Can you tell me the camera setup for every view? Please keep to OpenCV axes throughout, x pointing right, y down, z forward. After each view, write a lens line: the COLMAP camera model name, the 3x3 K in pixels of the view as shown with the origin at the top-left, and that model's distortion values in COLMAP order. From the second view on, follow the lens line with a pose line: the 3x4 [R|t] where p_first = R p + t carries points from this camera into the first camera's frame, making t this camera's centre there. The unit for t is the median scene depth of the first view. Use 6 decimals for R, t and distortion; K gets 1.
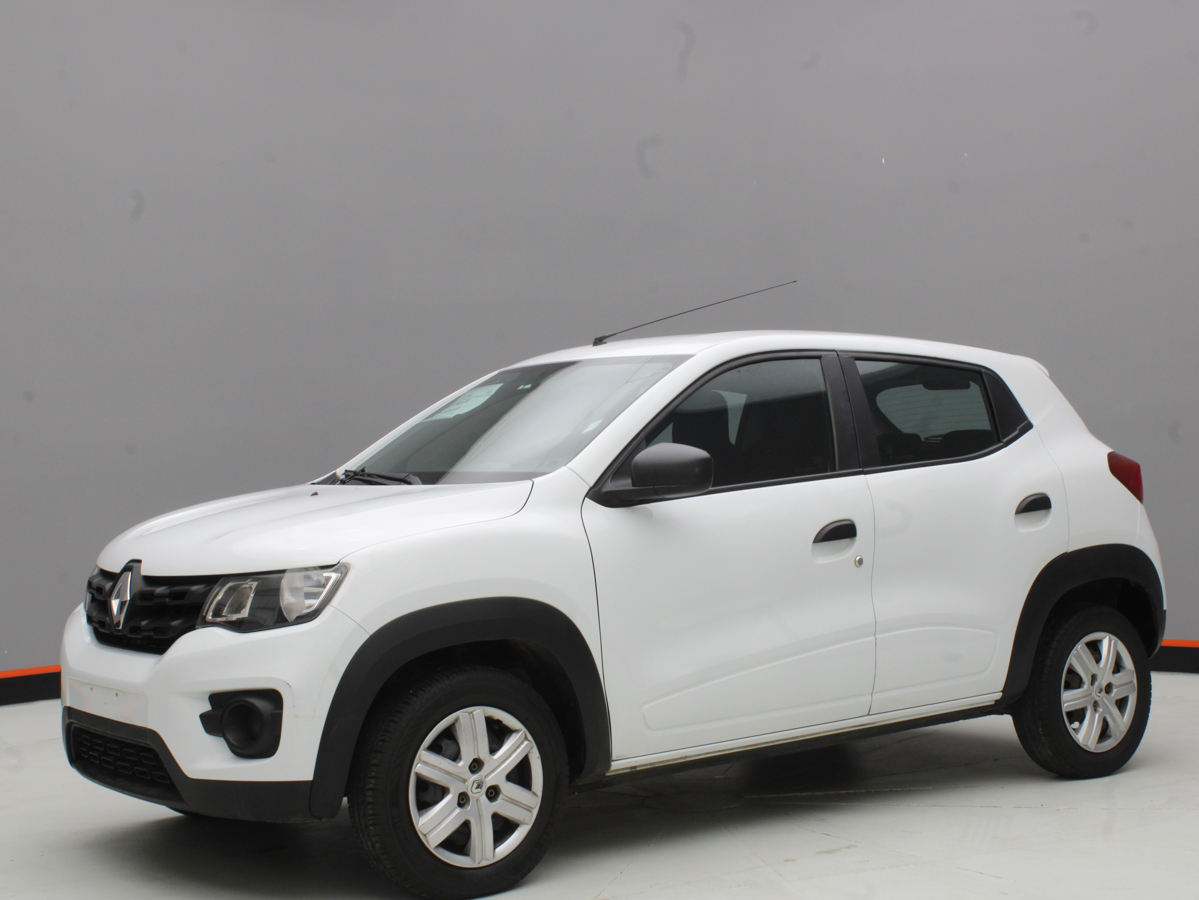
lens RADIAL K [[1855.5, 0, 599.5], [0, 1855.5, 450.0], [0, 0, 1]] dist [-0.087998, 0.010965]
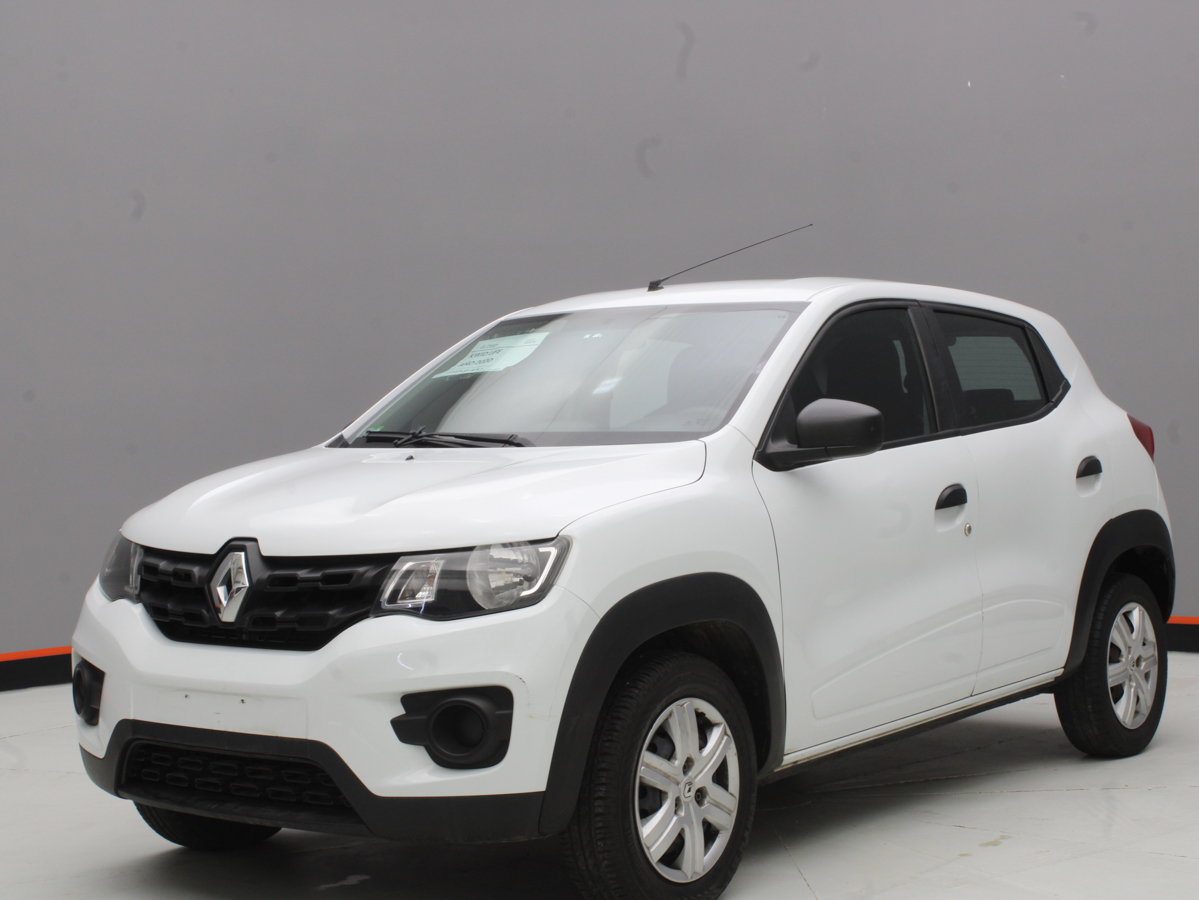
lens RADIAL K [[2049.5, 0, 599.5], [0, 2049.5, 450.0], [0, 0, 1]] dist [-0.032285, -0.122786]
pose [[0.962386, -0.002185, 0.271678, -0.343385], [-0.001667, 0.999901, 0.013948, 0.007177], [-0.271682, -0.013876, 0.962287, 0.074927]]
